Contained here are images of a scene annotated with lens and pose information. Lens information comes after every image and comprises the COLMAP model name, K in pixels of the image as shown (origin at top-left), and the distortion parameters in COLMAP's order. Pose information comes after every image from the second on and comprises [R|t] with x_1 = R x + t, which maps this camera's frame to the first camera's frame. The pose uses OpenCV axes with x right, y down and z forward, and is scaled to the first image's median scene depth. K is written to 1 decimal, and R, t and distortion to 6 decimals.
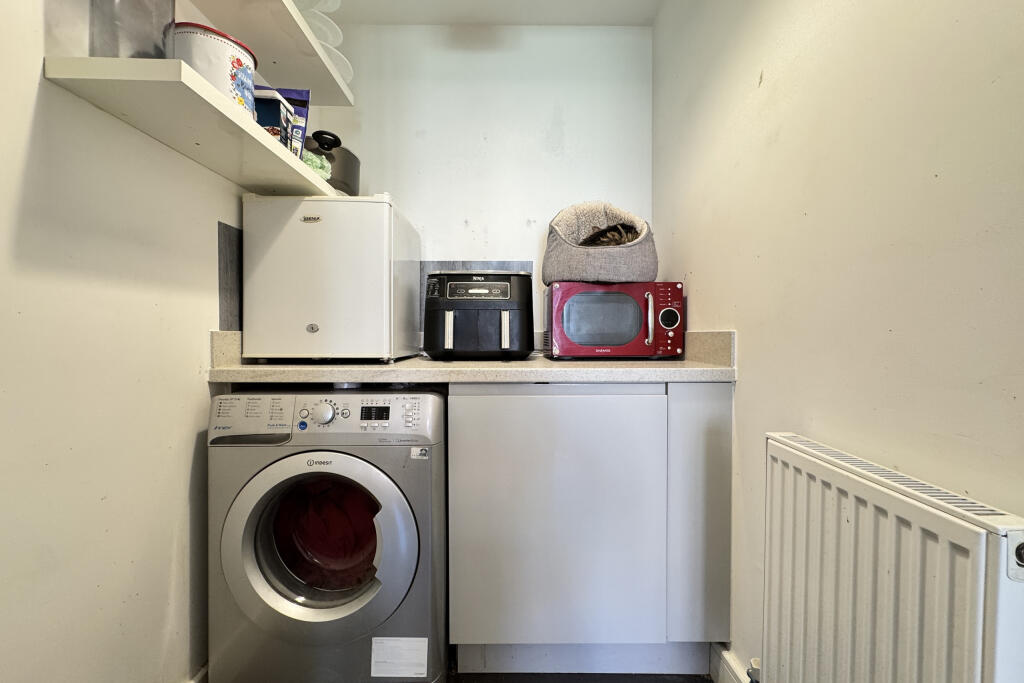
lens RADIAL K [[400.6, 0, 517.3], [0, 400.6, 340.6], [0, 0, 1]] dist [0.001378, 0.000134]
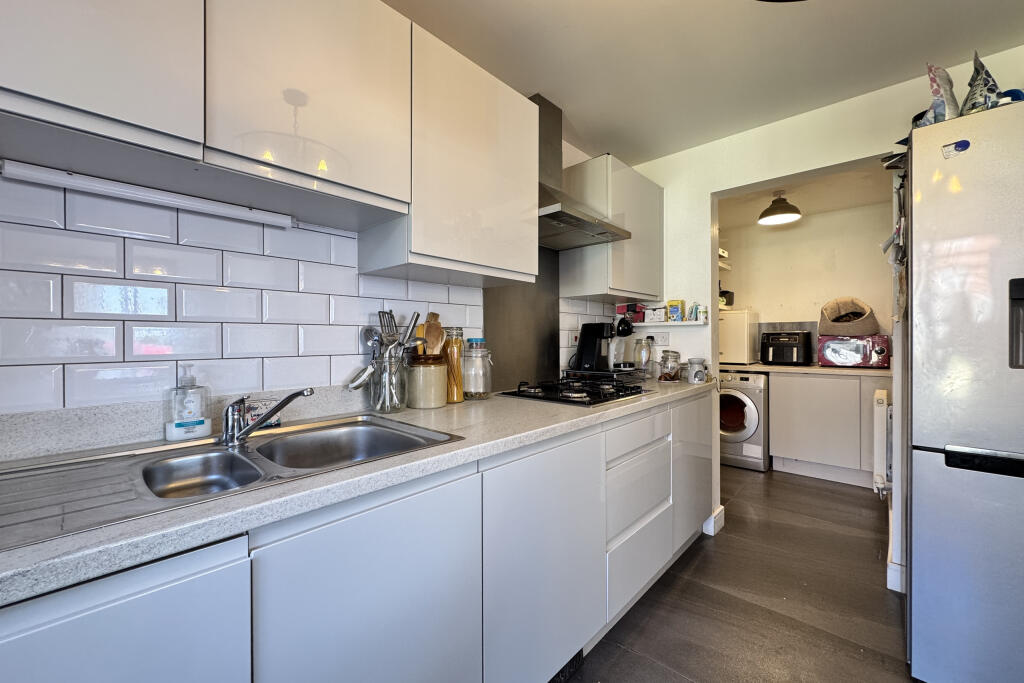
lens RADIAL K [[400.6, 0, 517.3], [0, 400.6, 340.6], [0, 0, 1]] dist [0.001378, 0.000134]
pose [[0.715235, -0.001274, -0.698882, 0.527732], [-0.008209, 0.999914, -0.010224, -0.079182], [0.698835, 0.013050, 0.715164, -2.271703]]
